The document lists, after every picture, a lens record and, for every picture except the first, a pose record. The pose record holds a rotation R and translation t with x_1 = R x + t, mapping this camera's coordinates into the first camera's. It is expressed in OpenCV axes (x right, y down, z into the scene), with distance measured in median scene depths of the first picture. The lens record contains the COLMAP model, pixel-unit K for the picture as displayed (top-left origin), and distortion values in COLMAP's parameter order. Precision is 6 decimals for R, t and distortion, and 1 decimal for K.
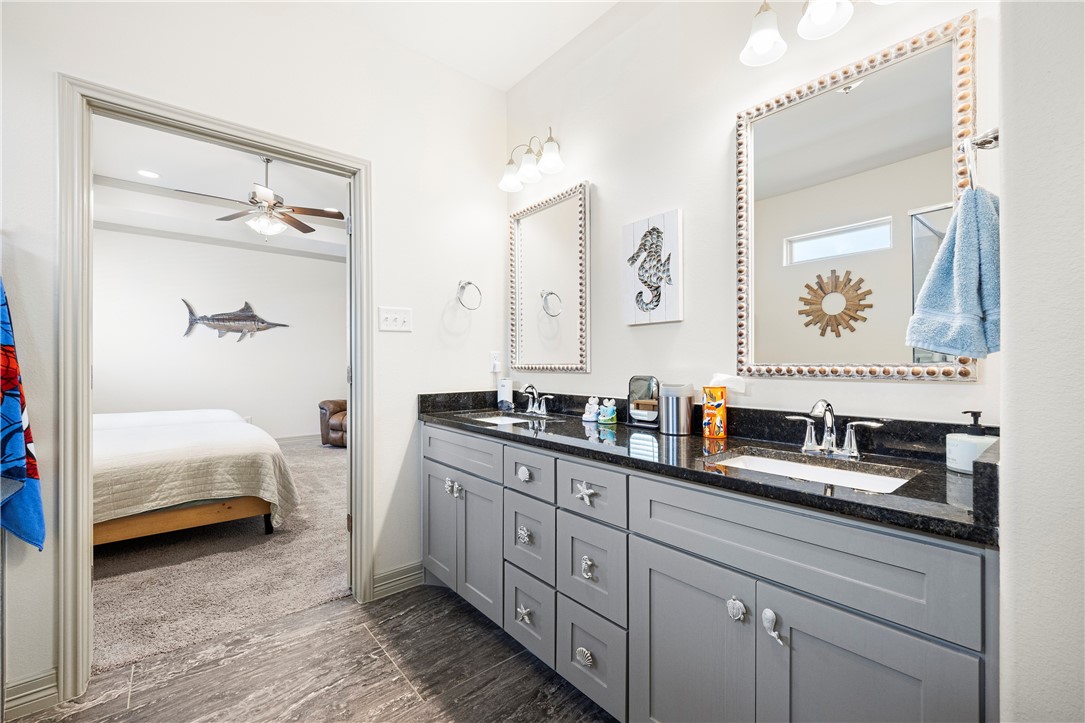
lens RADIAL K [[465.2, 0, 543.4], [0, 465.2, 359.2], [0, 0, 1]] dist [-0.000193, -0.000040]
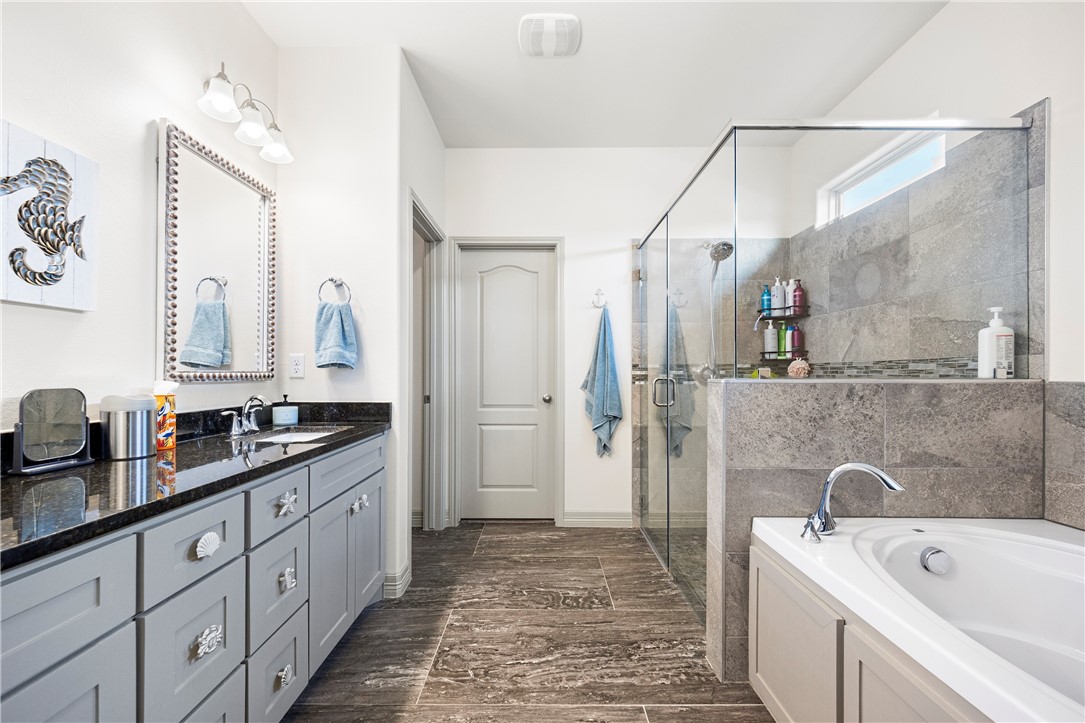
lens RADIAL K [[427.8, 0, 546.7], [0, 427.8, 370.5], [0, 0, 1]] dist [0.002036, -0.001453]
pose [[-0.777039, 0.004337, 0.629437, -0.877066], [-0.004957, 0.999903, -0.013009, 0.019421], [-0.629433, -0.013228, -0.776942, 1.339804]]
